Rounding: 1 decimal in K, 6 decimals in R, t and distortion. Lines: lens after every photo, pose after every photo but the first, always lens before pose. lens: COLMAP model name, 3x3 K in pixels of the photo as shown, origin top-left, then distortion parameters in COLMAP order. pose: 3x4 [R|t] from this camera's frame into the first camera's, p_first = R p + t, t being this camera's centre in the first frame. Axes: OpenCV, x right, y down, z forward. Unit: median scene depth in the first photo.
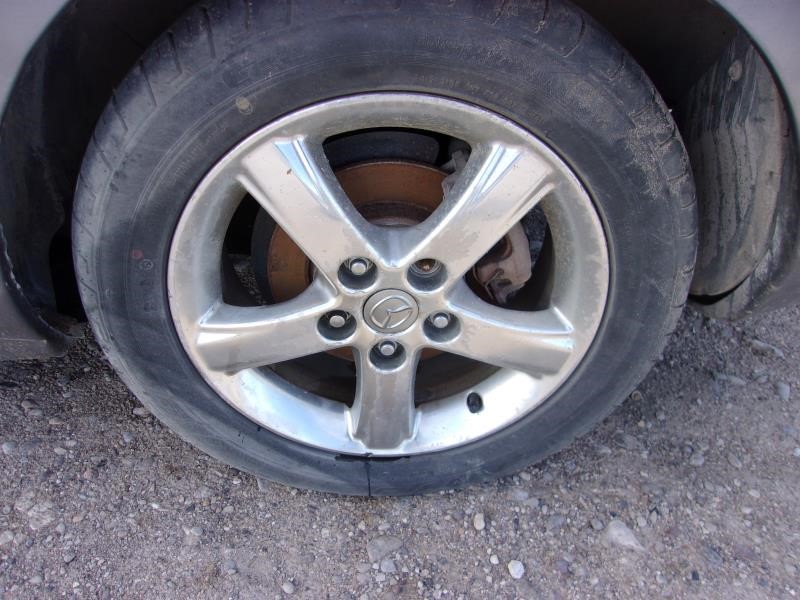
lens RADIAL K [[636.7, 0, 400.0], [0, 636.7, 299.8], [0, 0, 1]] dist [-0.012661, 0.004344]
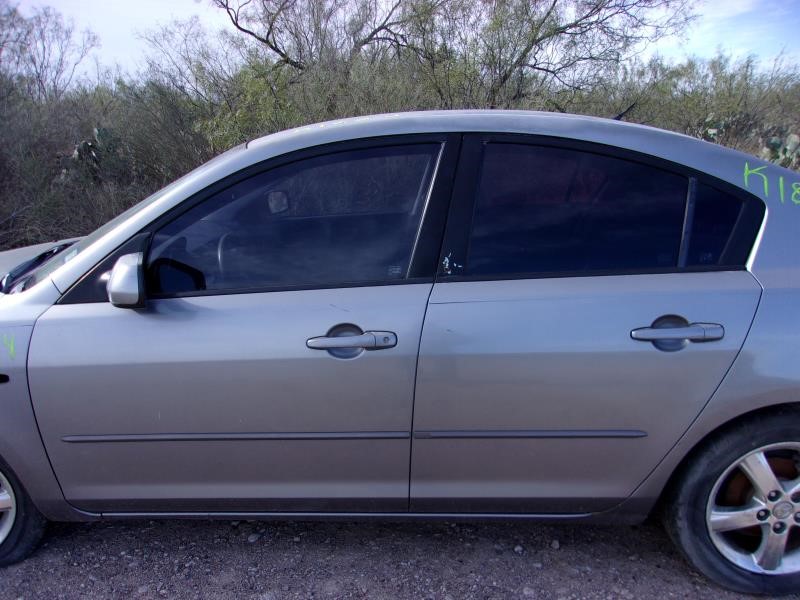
lens RADIAL K [[636.7, 0, 400.1], [0, 636.7, 300.2], [0, 0, 1]] dist [-0.012661, 0.004344]
pose [[0.997672, 0.022063, -0.064526, -1.556272], [-0.045039, 0.923664, -0.380548, 0.302640], [0.051204, 0.382569, 0.922507, -2.082722]]
